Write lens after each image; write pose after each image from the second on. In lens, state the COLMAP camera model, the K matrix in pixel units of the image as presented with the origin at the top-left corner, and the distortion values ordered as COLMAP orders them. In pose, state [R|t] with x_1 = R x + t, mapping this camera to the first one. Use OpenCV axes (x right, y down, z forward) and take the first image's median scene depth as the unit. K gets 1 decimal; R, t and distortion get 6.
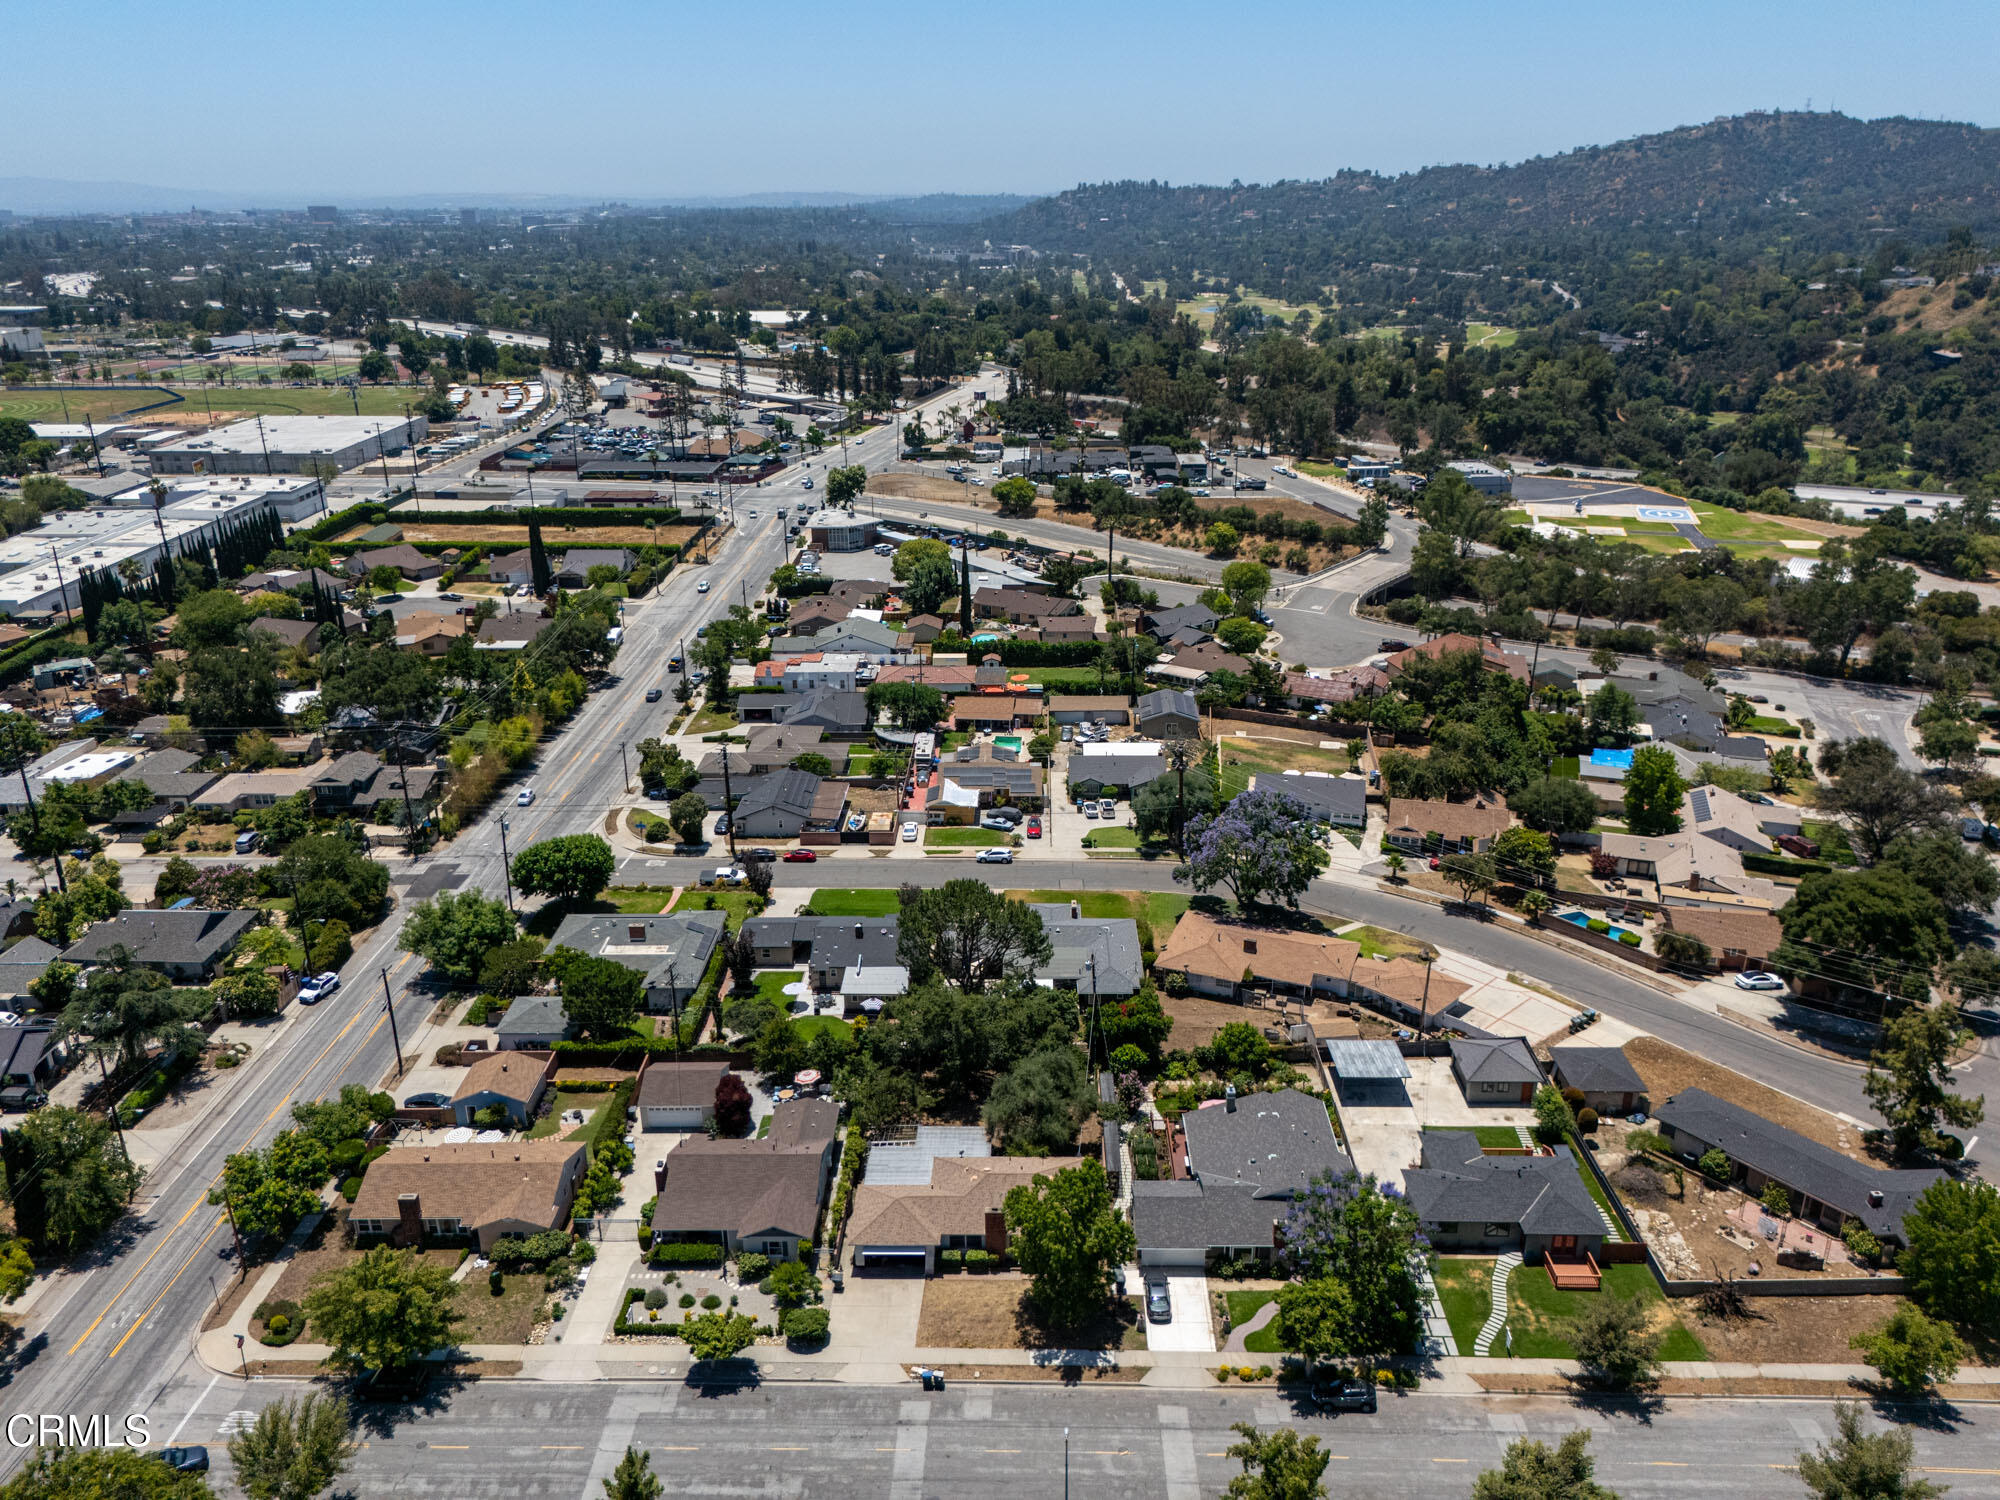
lens RADIAL K [[1475.4, 0, 1009.3], [0, 1475.4, 745.2], [0, 0, 1]] dist [0.067214, -0.064270]
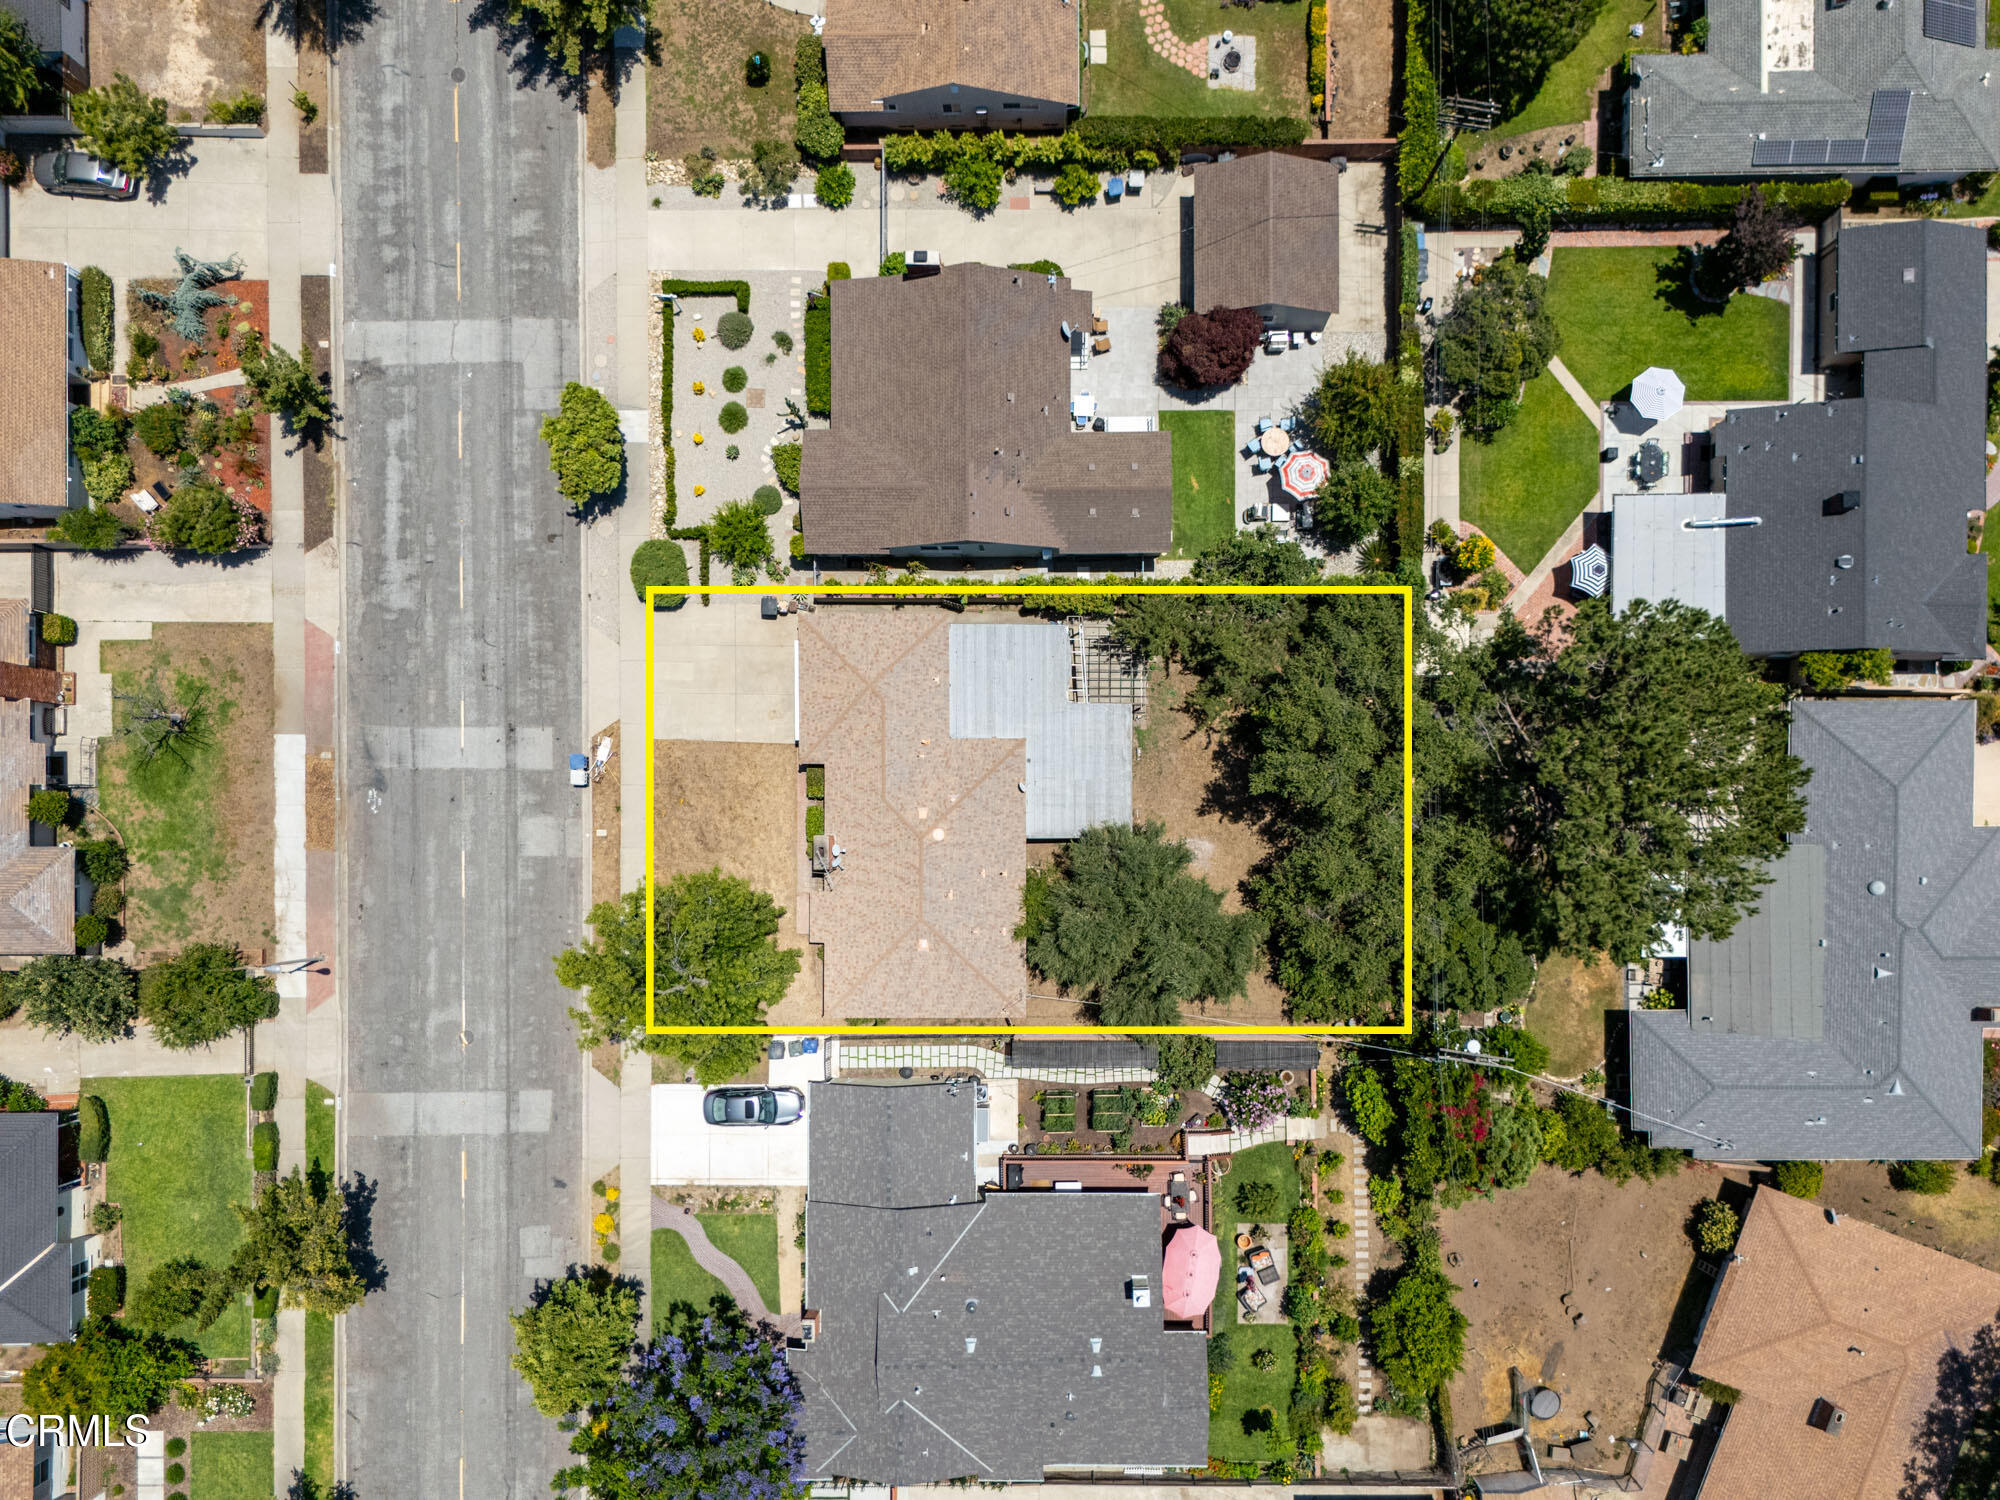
lens RADIAL K [[1475.4, 0, 1000.1], [0, 1475.4, 752.0], [0, 0, 1]] dist [0.067214, -0.064270]
pose [[0.020438, 0.999791, -0.000978, -0.036832], [-0.345194, 0.007975, 0.938497, -0.192991], [0.938309, -0.018843, 0.345285, 0.628898]]
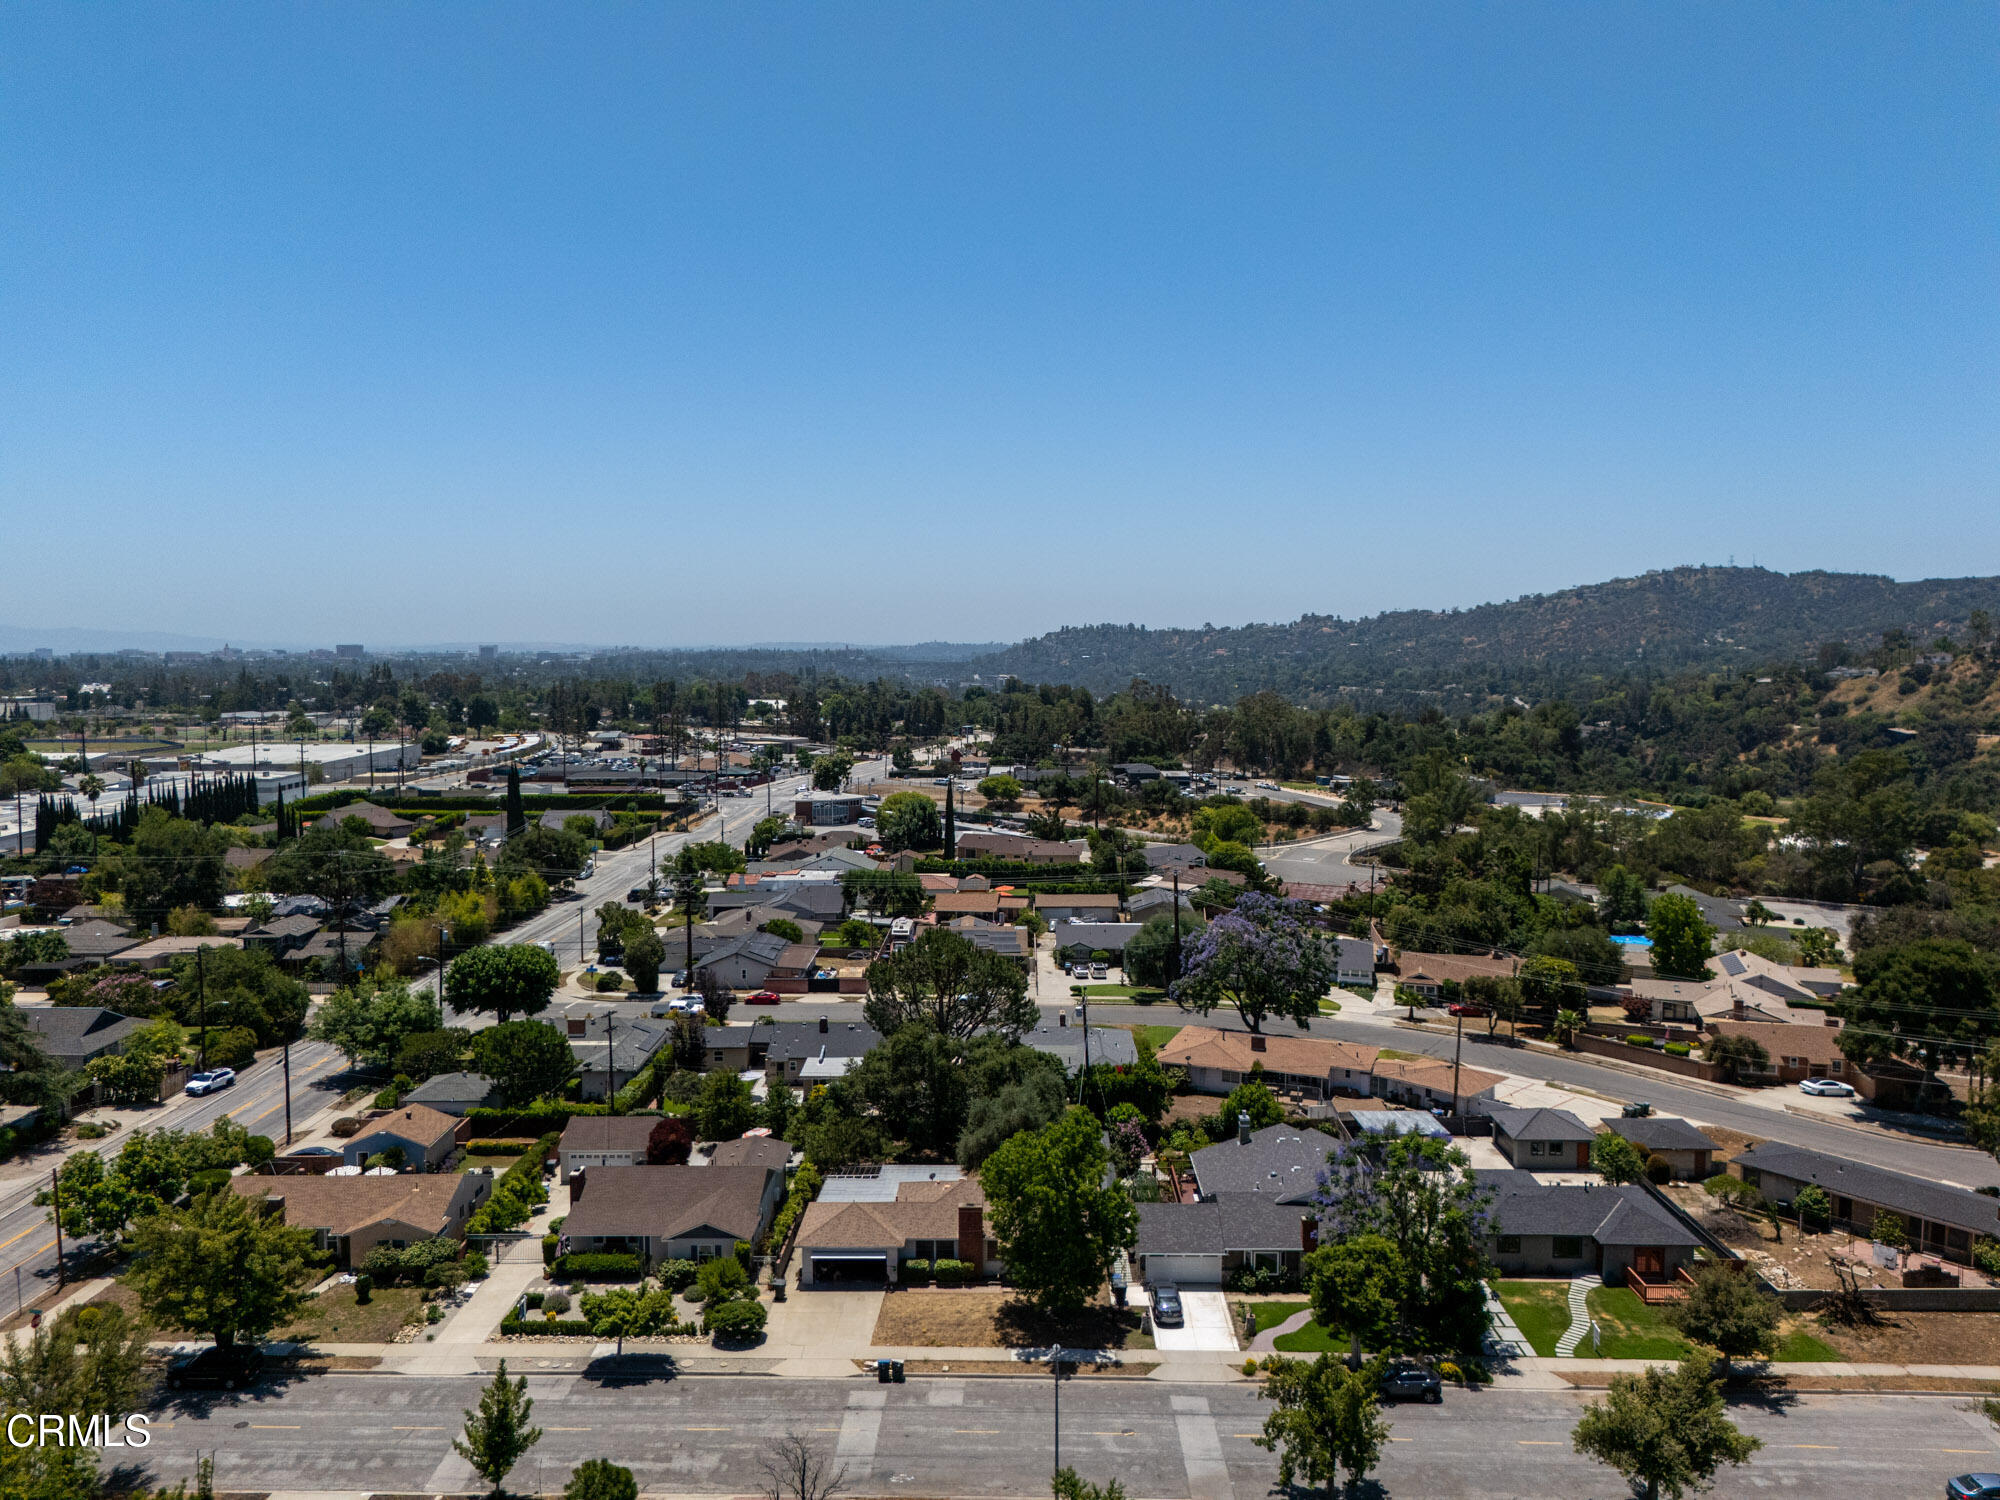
lens RADIAL K [[1475.4, 0, 1009.6], [0, 1475.4, 742.2], [0, 0, 1]] dist [0.067214, -0.064270]
pose [[0.999935, 0.007373, 0.008694, 0.002274], [-0.004569, 0.957933, -0.286955, 0.220654], [-0.010445, 0.286896, 0.957905, 0.085575]]
